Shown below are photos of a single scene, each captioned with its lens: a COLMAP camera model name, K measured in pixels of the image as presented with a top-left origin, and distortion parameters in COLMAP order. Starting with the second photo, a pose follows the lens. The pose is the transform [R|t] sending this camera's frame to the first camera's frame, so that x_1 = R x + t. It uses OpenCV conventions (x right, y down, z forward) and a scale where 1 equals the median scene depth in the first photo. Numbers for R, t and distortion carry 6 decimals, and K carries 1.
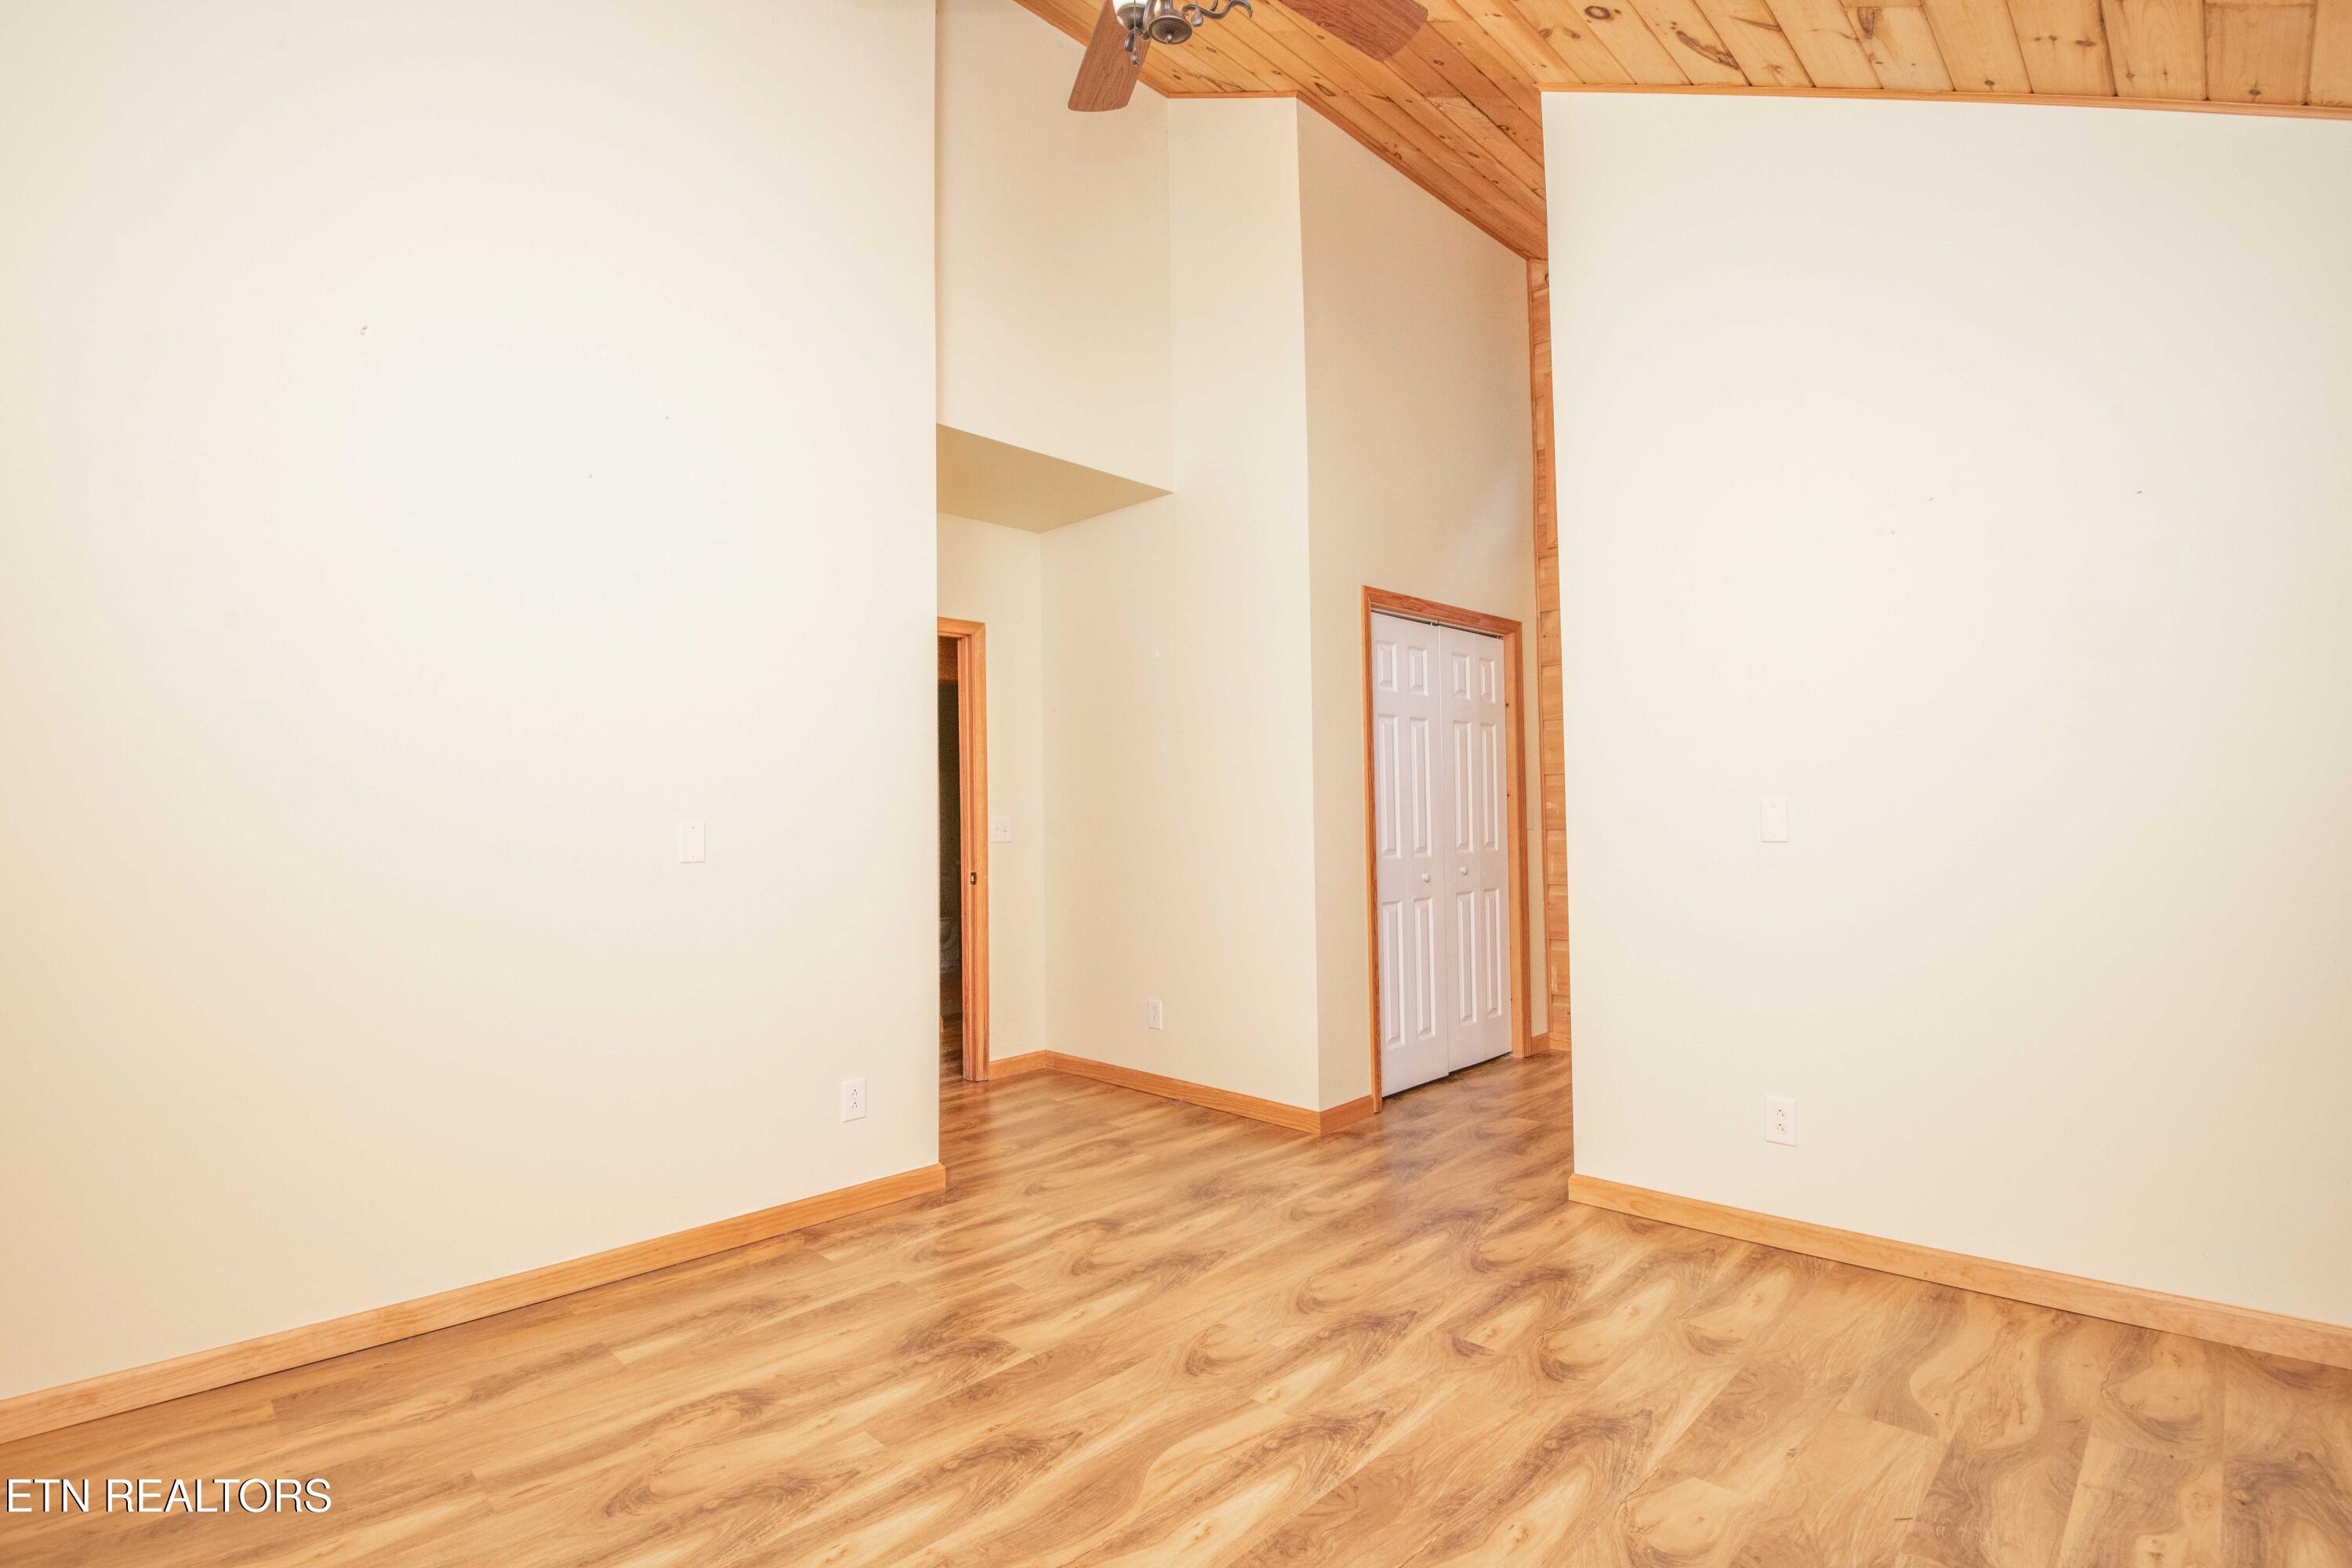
lens RADIAL K [[1098.4, 0, 1178.1], [0, 1098.4, 783.1], [0, 0, 1]] dist [-0.036871, -0.002610]
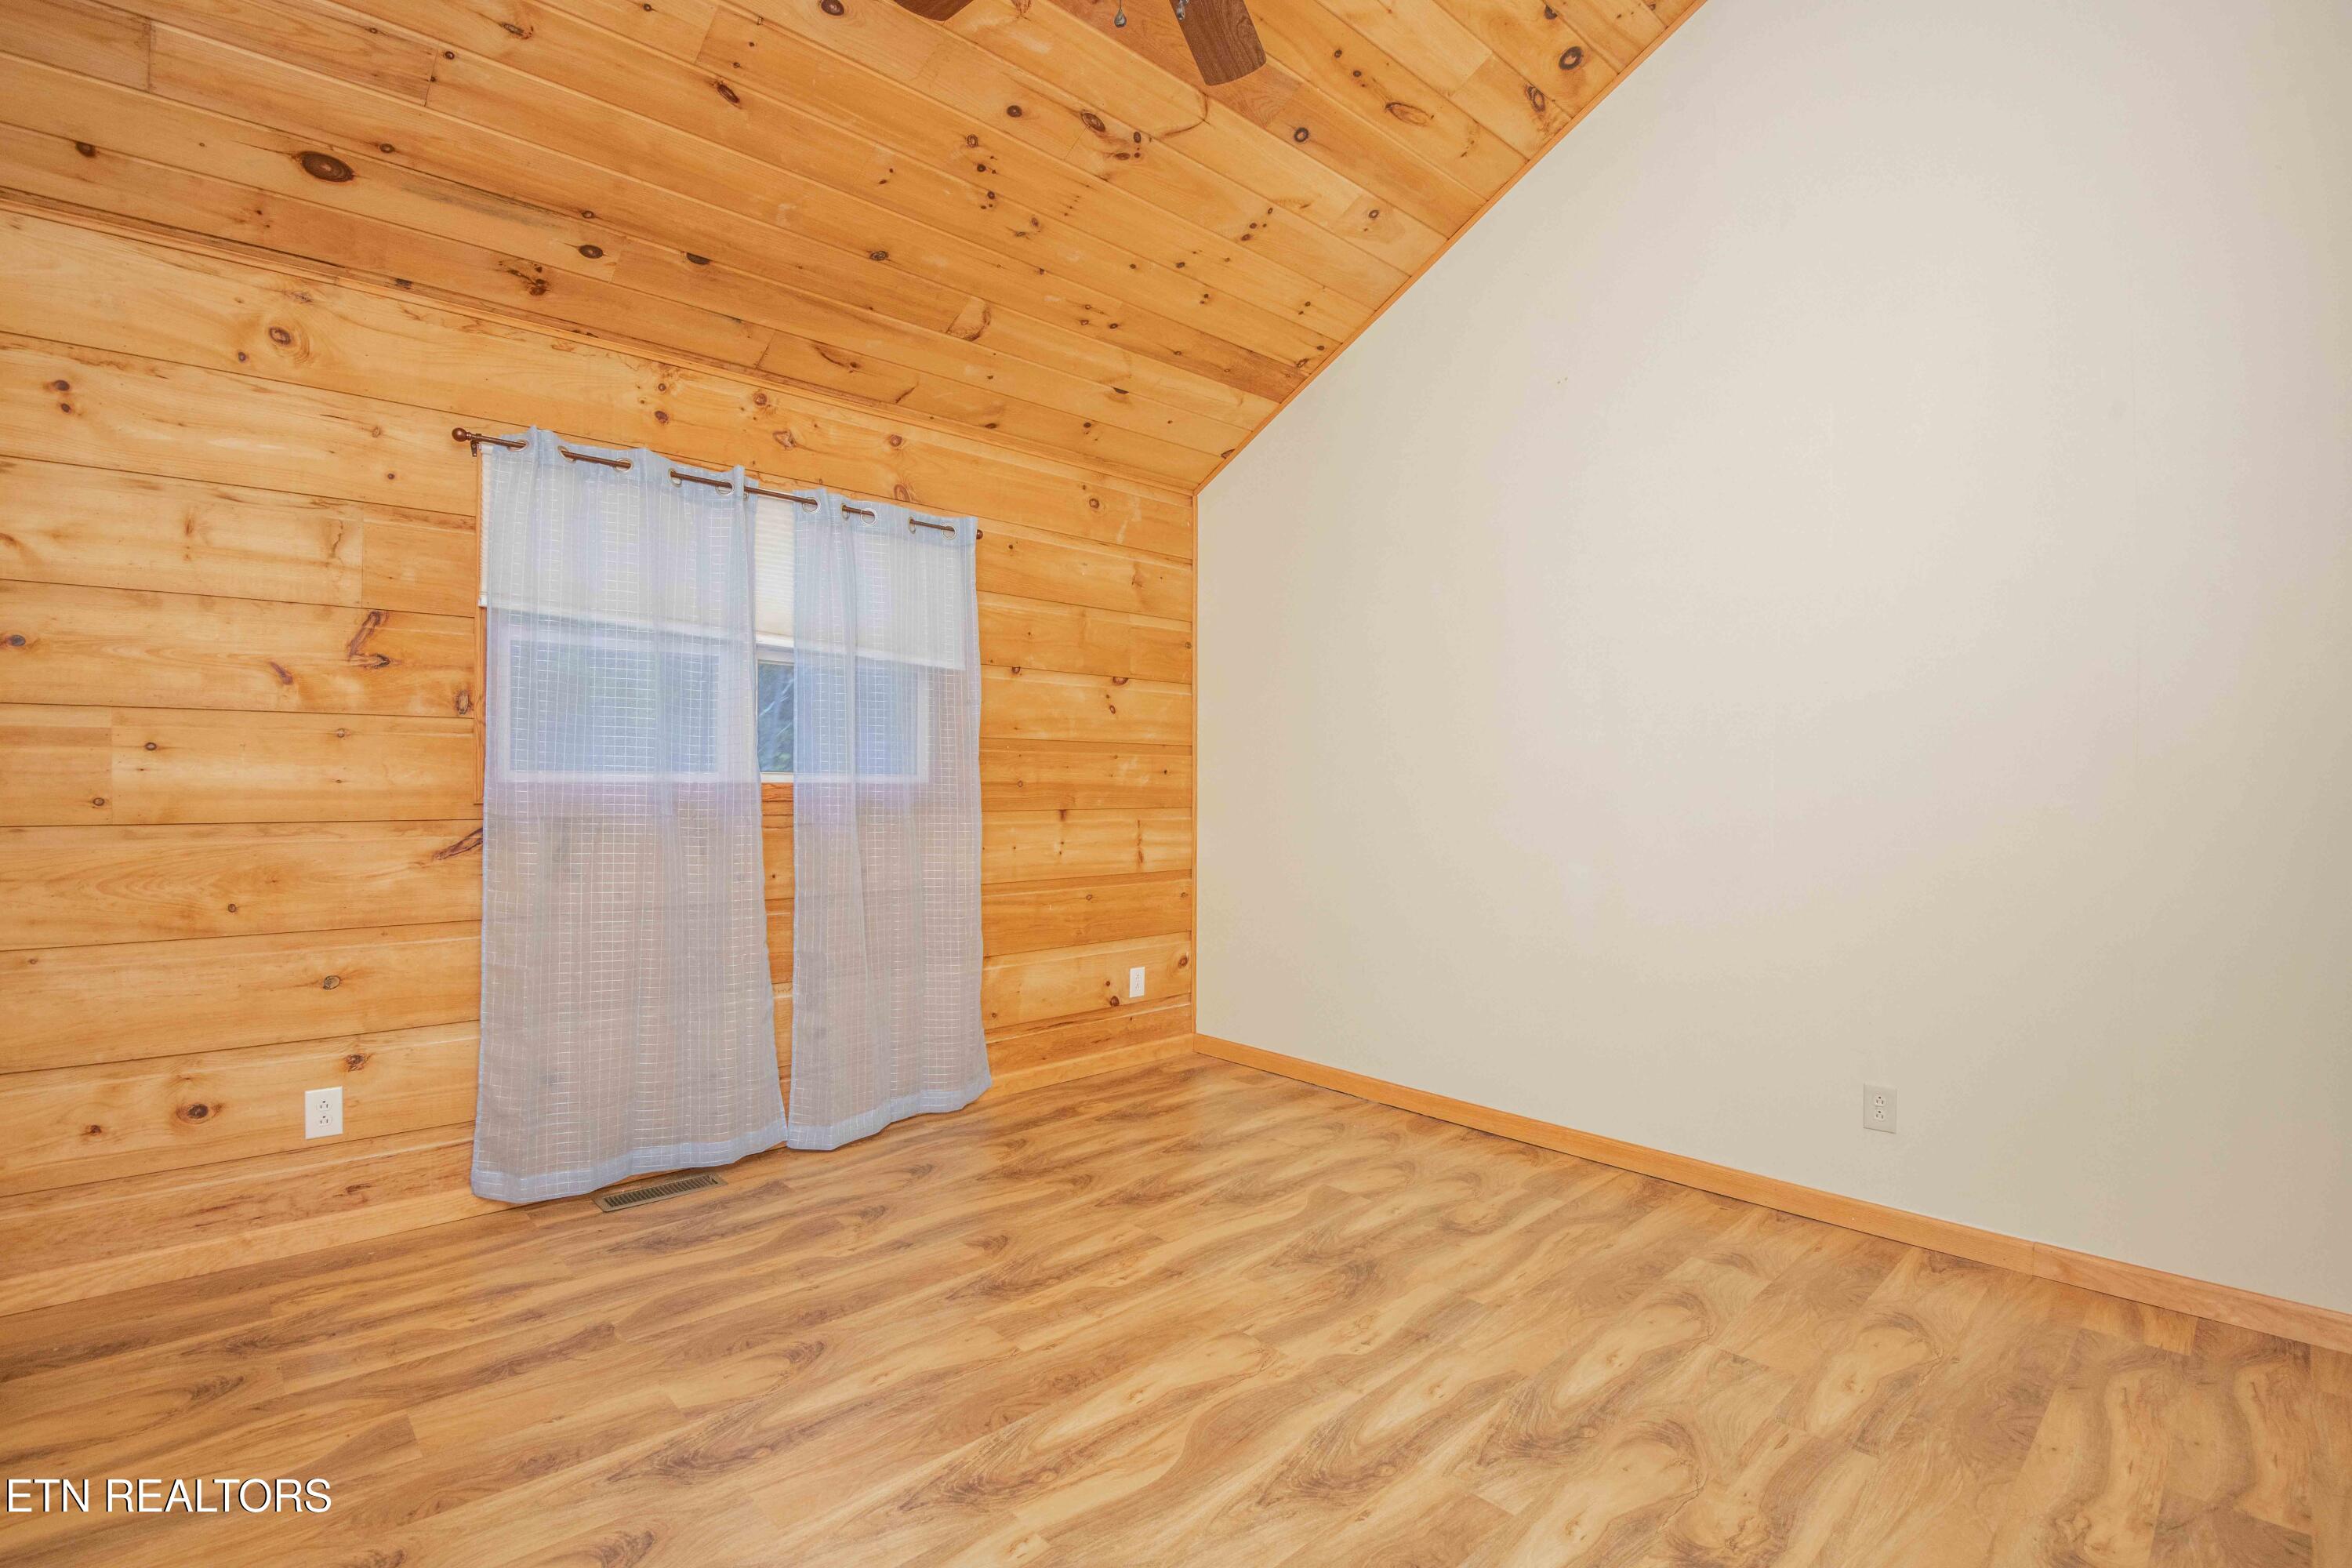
lens RADIAL K [[1098.4, 0, 1172.9], [0, 1098.4, 785.6], [0, 0, 1]] dist [-0.036871, -0.002610]
pose [[-0.999257, 0.010983, 0.036937, -0.063057], [0.010250, 0.999748, -0.019977, 0.043055], [-0.037147, -0.019583, -0.999118, 1.995479]]
